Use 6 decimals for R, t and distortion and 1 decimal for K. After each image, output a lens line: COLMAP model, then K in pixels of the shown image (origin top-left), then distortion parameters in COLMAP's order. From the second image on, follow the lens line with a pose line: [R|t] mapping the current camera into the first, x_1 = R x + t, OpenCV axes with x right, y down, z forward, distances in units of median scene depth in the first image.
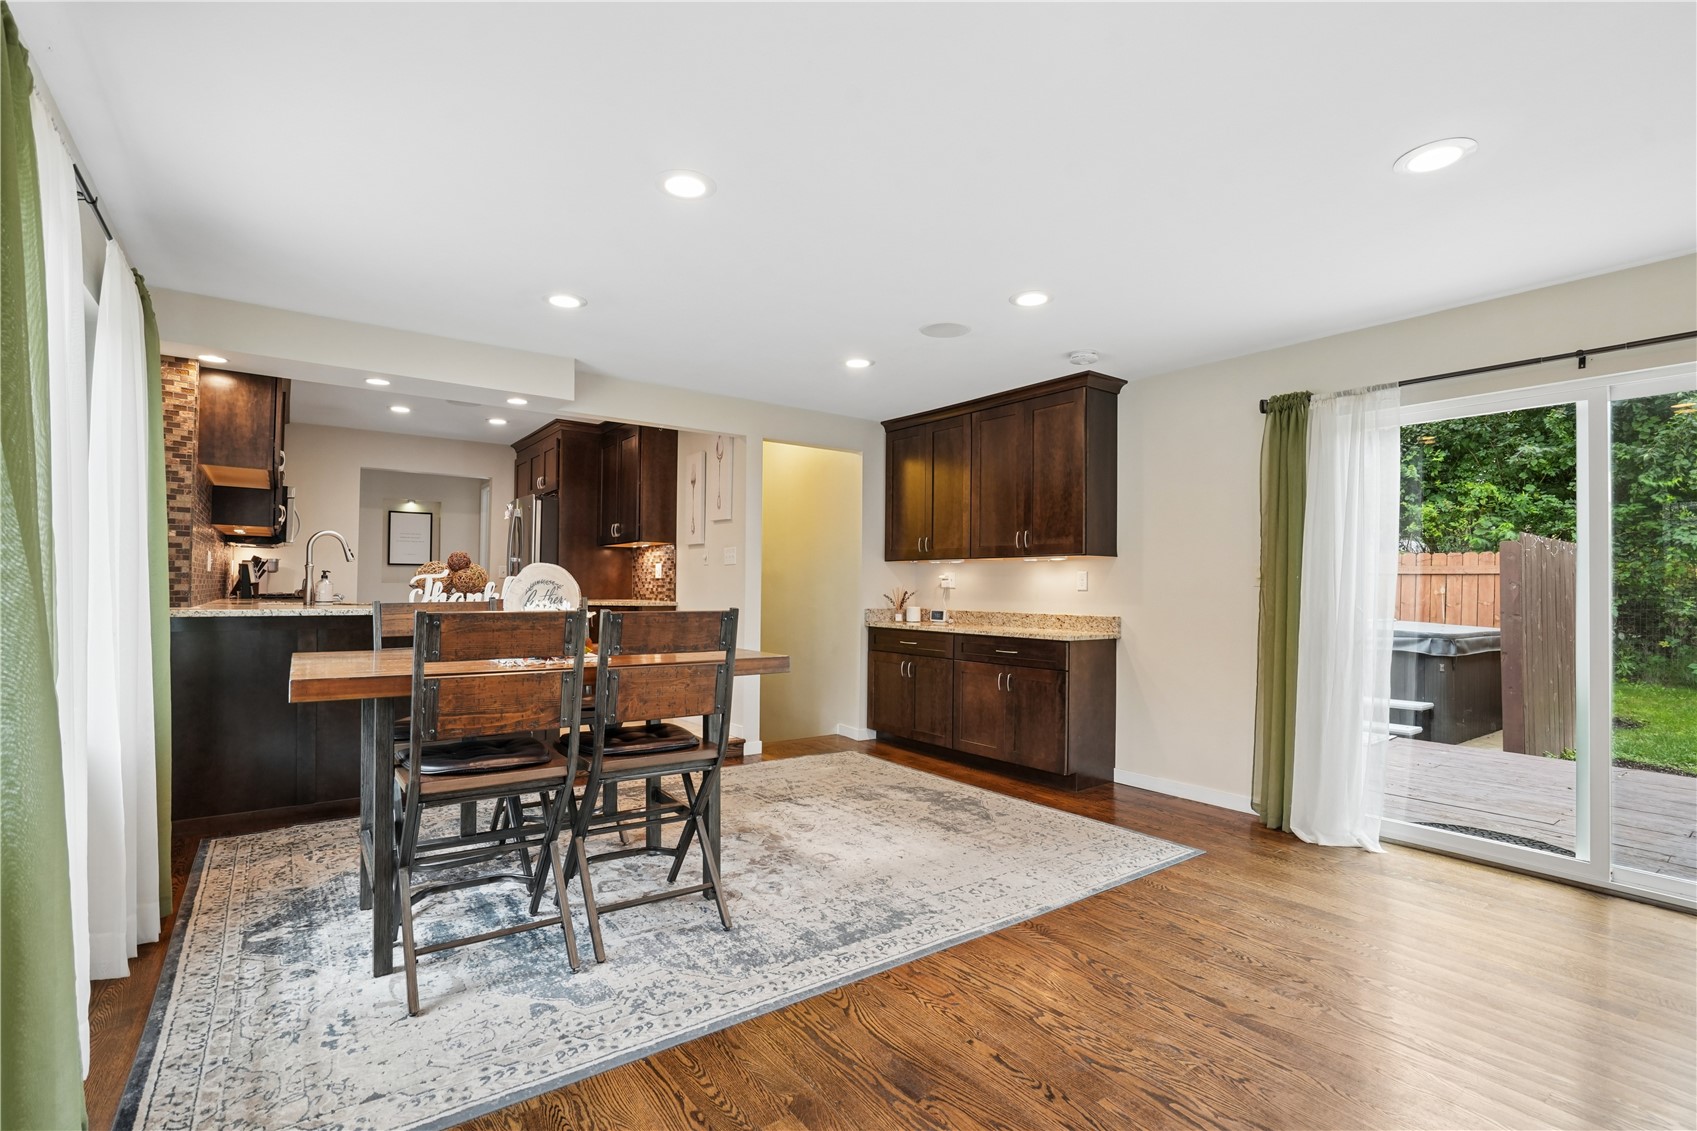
lens RADIAL K [[793.3, 0, 847.3], [0, 793.3, 586.2], [0, 0, 1]] dist [-0.050294, 0.017838]
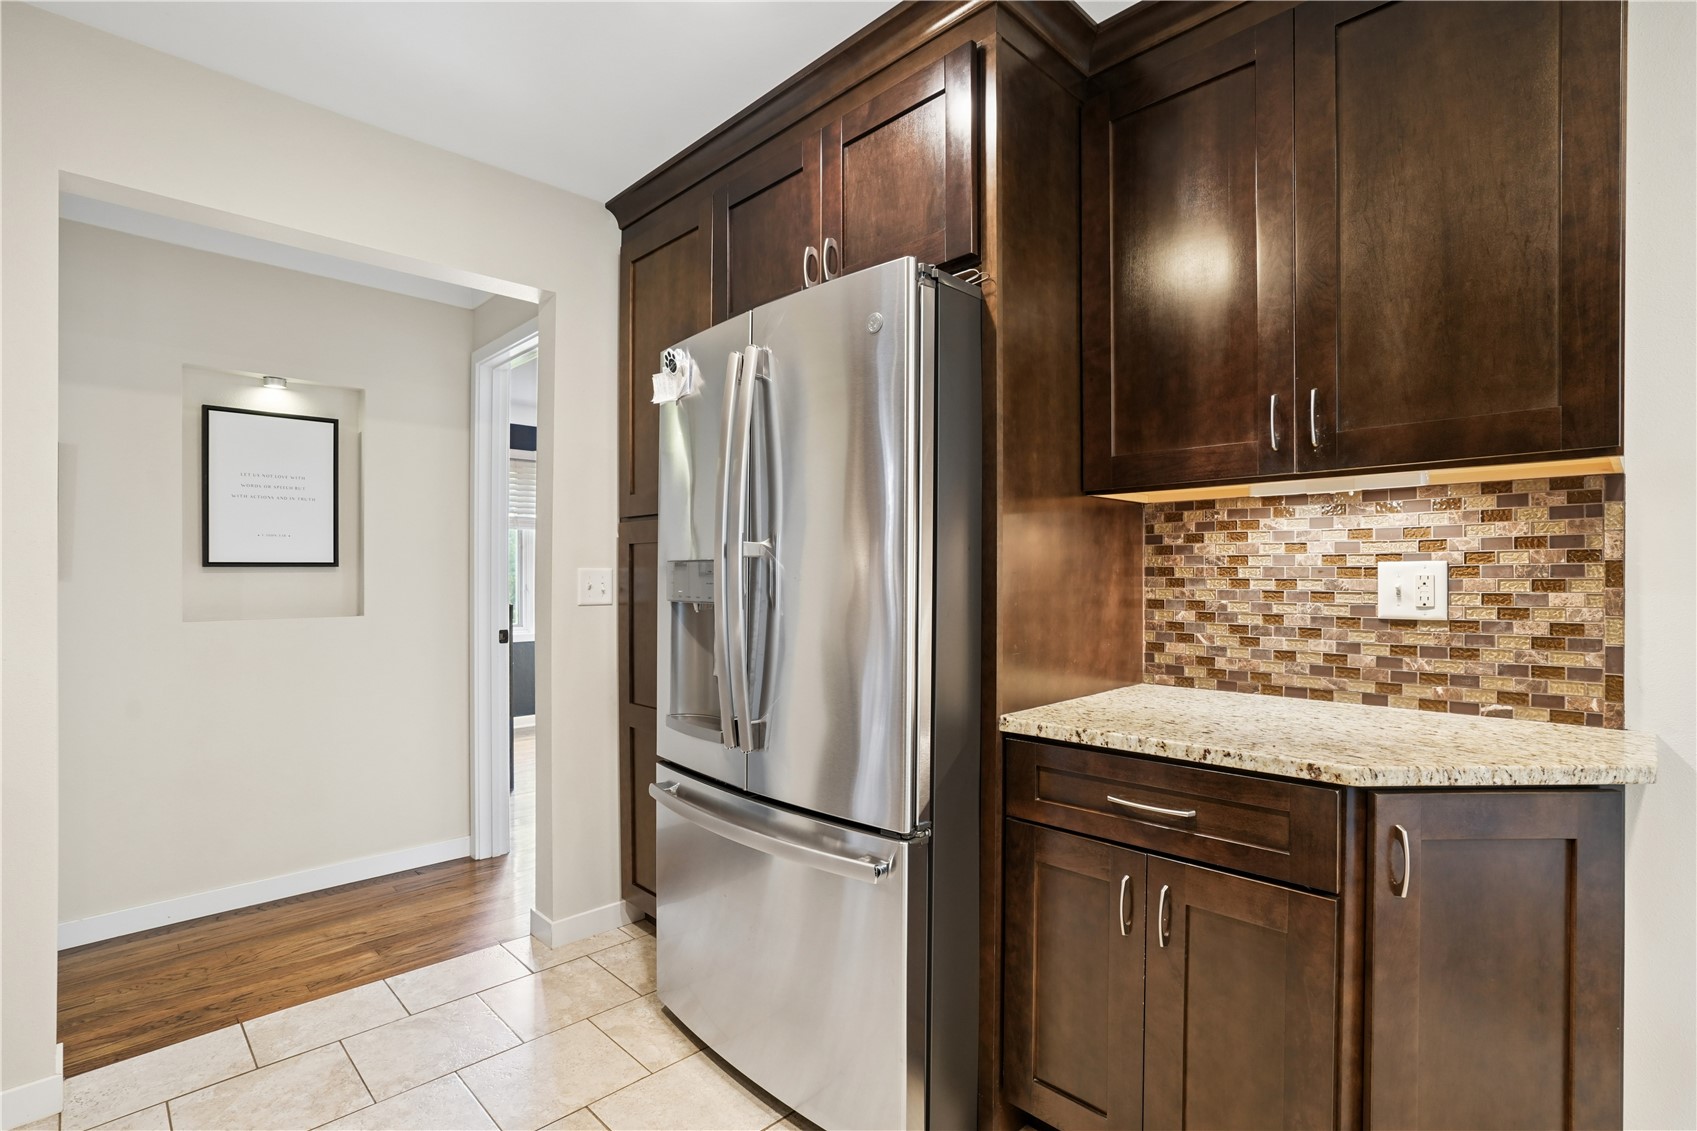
lens RADIAL K [[793.3, 0, 847.3], [0, 793.3, 586.2], [0, 0, 1]] dist [-0.050294, 0.017838]
pose [[0.988871, -0.012137, 0.148281, -0.700096], [0.010372, 0.999866, 0.012670, -0.038709], [-0.148415, -0.010991, 0.988864, 1.209285]]
